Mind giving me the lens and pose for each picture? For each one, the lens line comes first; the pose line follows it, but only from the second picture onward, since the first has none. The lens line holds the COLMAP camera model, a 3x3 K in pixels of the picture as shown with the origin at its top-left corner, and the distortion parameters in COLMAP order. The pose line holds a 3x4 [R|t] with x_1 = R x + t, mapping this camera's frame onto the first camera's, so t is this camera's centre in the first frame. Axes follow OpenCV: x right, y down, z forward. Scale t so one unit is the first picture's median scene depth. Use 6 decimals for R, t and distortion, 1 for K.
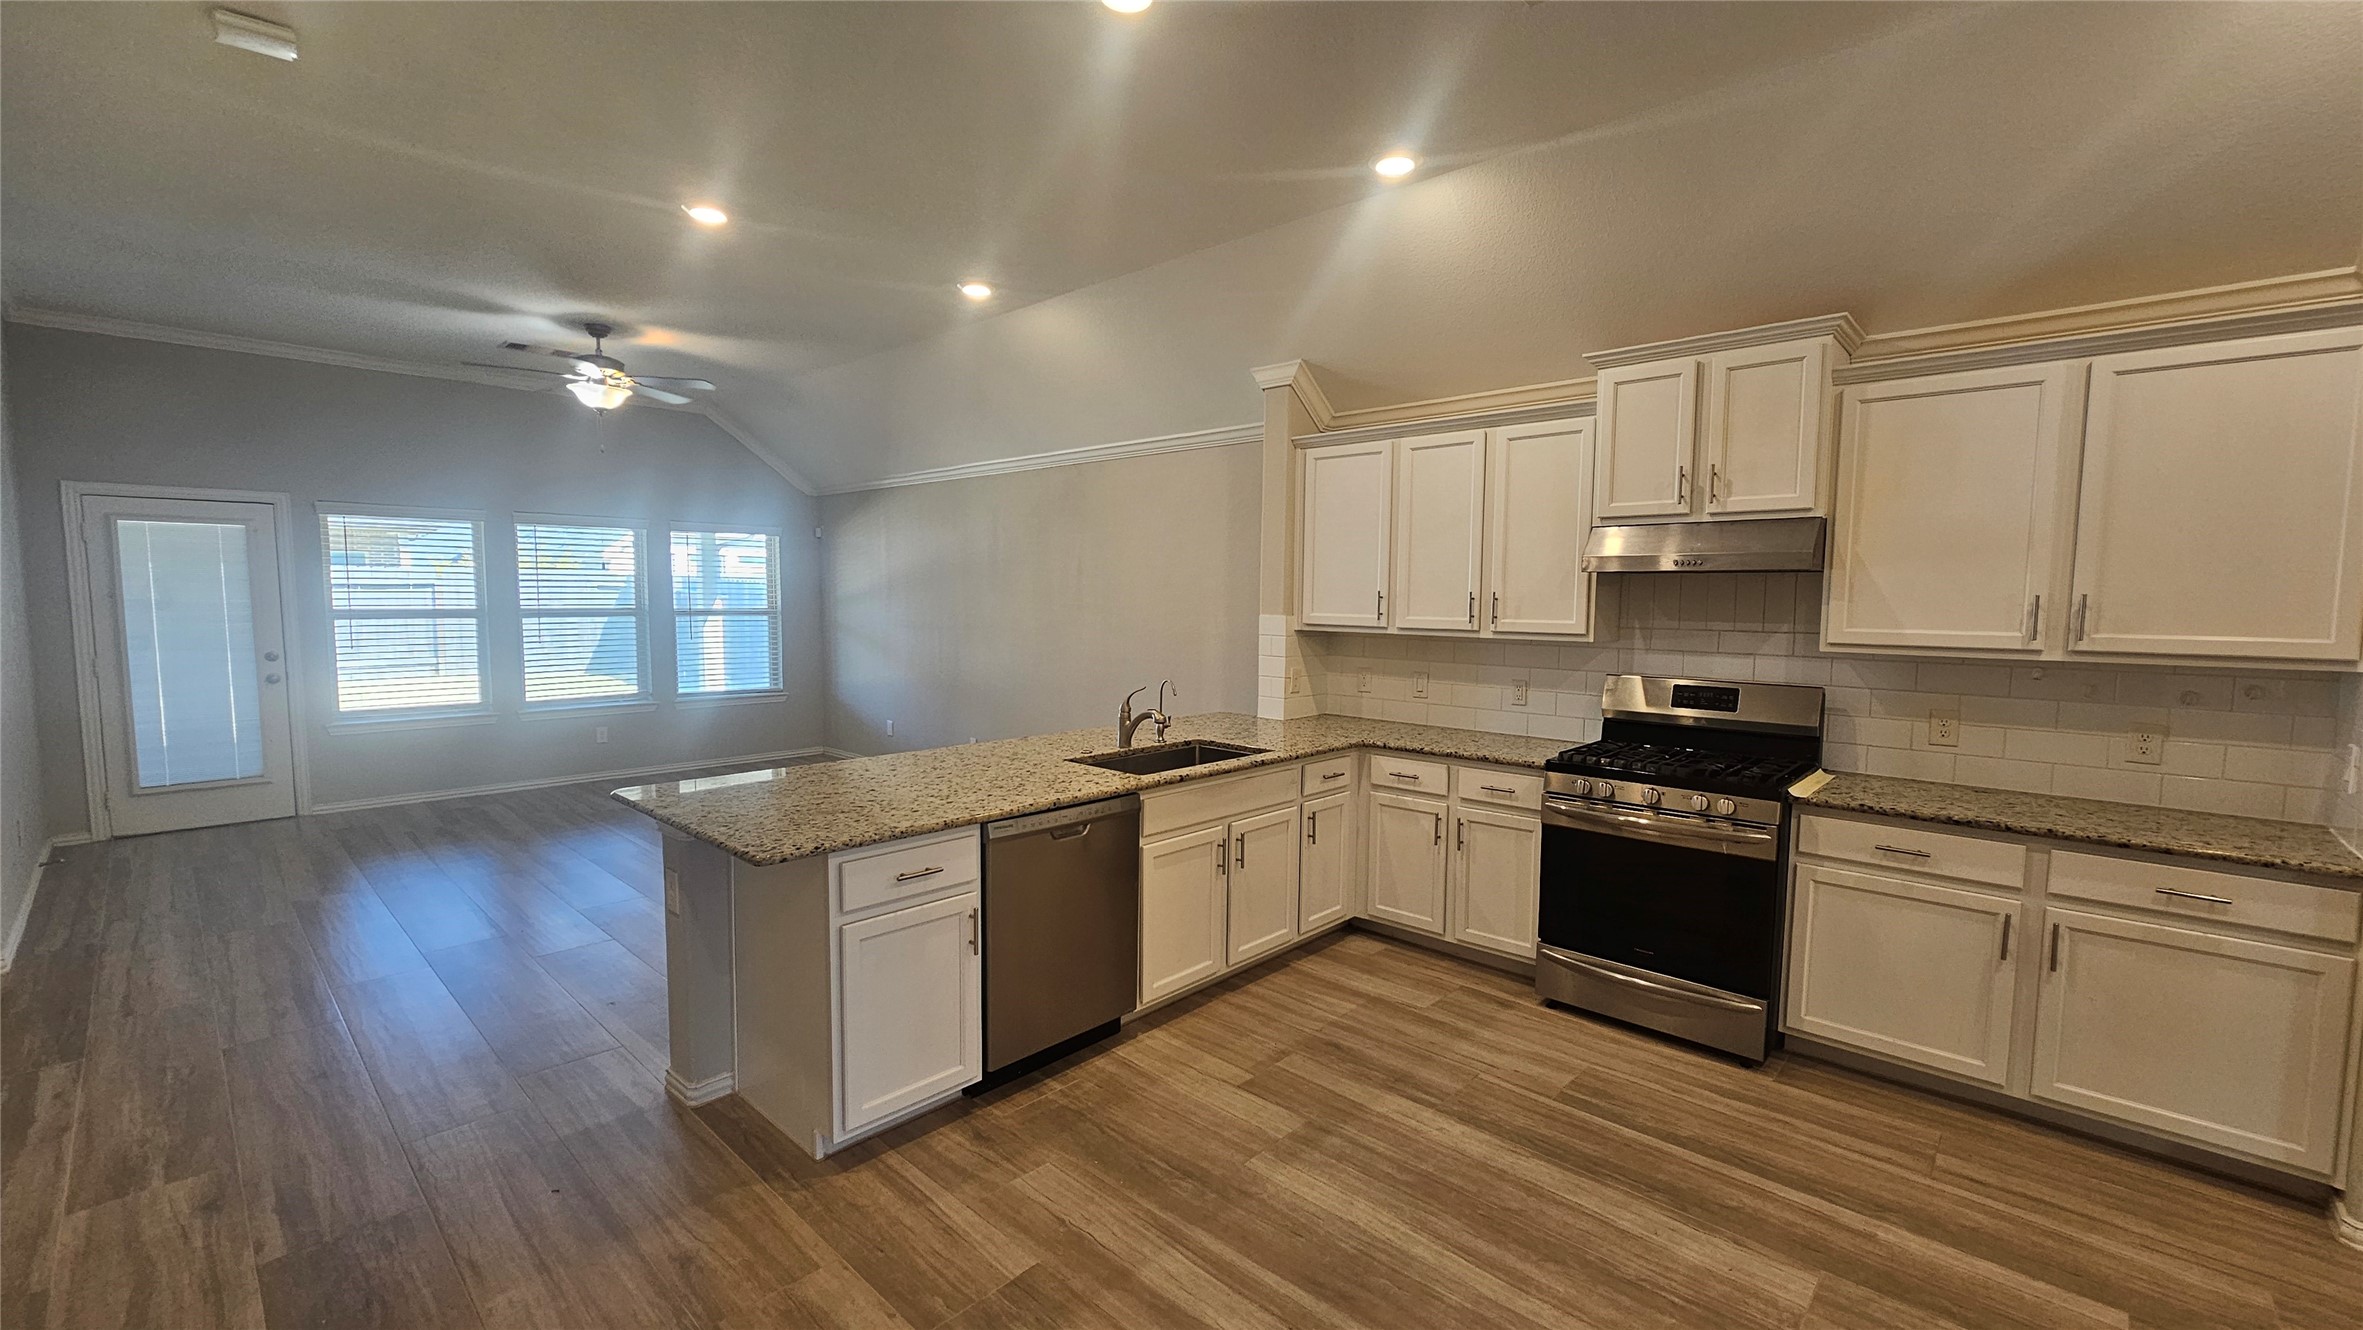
lens RADIAL K [[960.0, 0, 1201.4], [0, 960.0, 664.8], [0, 0, 1]] dist [-0.001439, 0.000640]
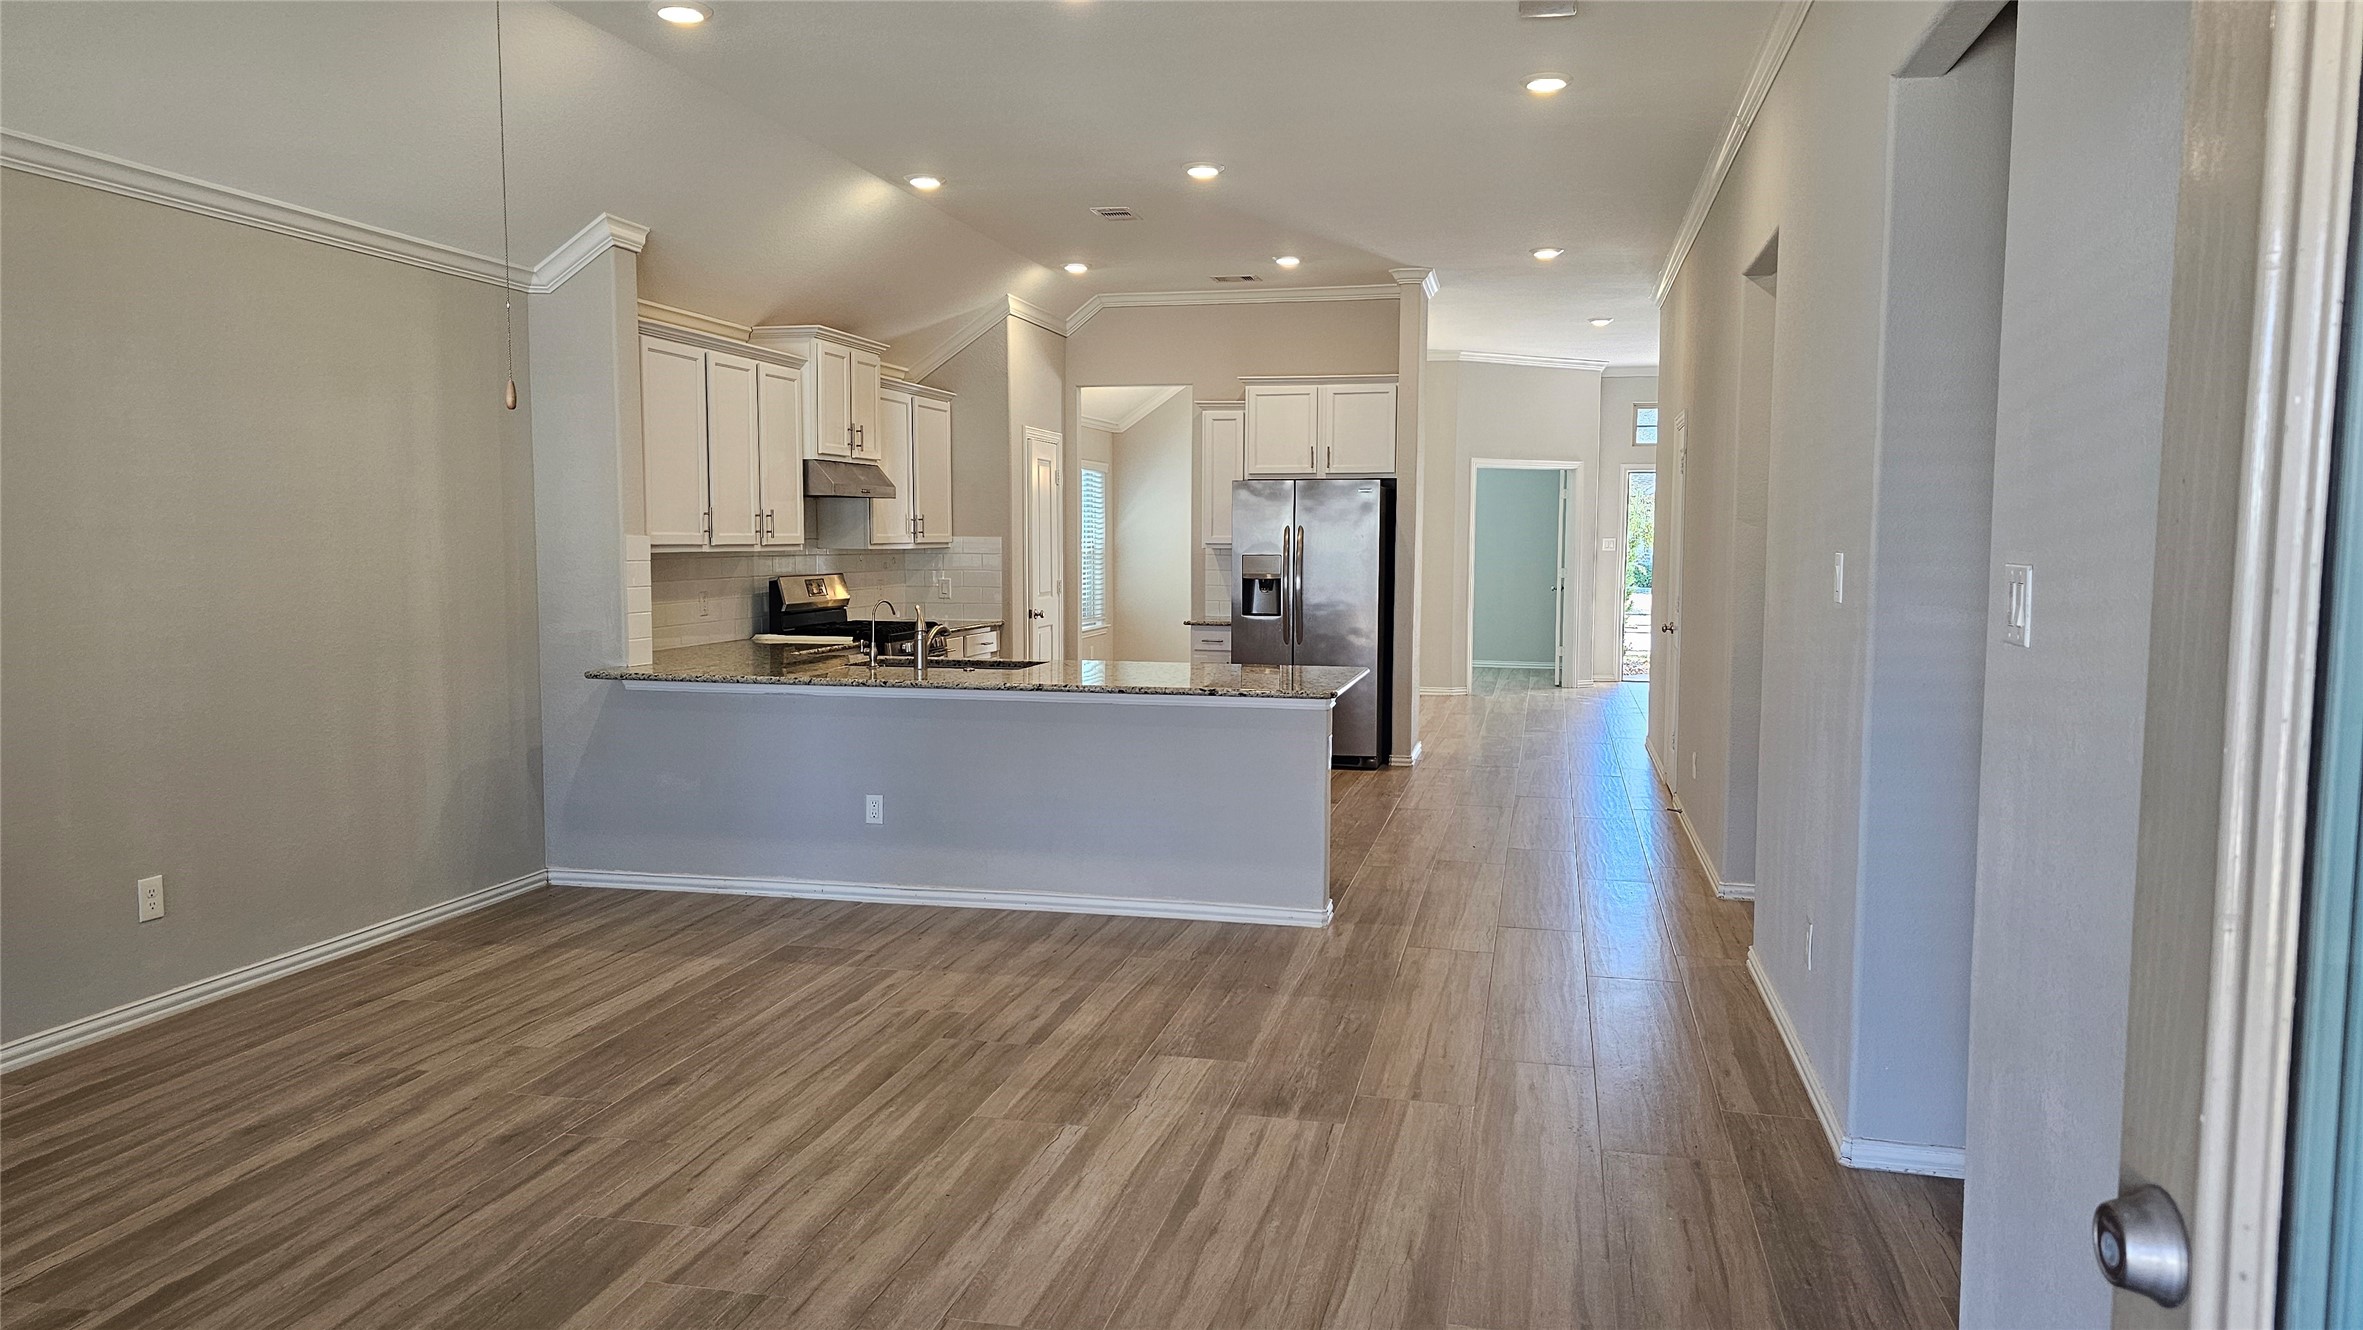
lens RADIAL K [[1574.2, 0, 1192.7], [0, 1574.2, 645.5], [0, 0, 1]] dist [0.059307, -0.046680]
pose [[-0.496370, -0.074137, 0.864940, -1.822311], [0.054012, 0.991779, 0.116005, -0.124878], [-0.866429, 0.104298, -0.488285, 1.753484]]
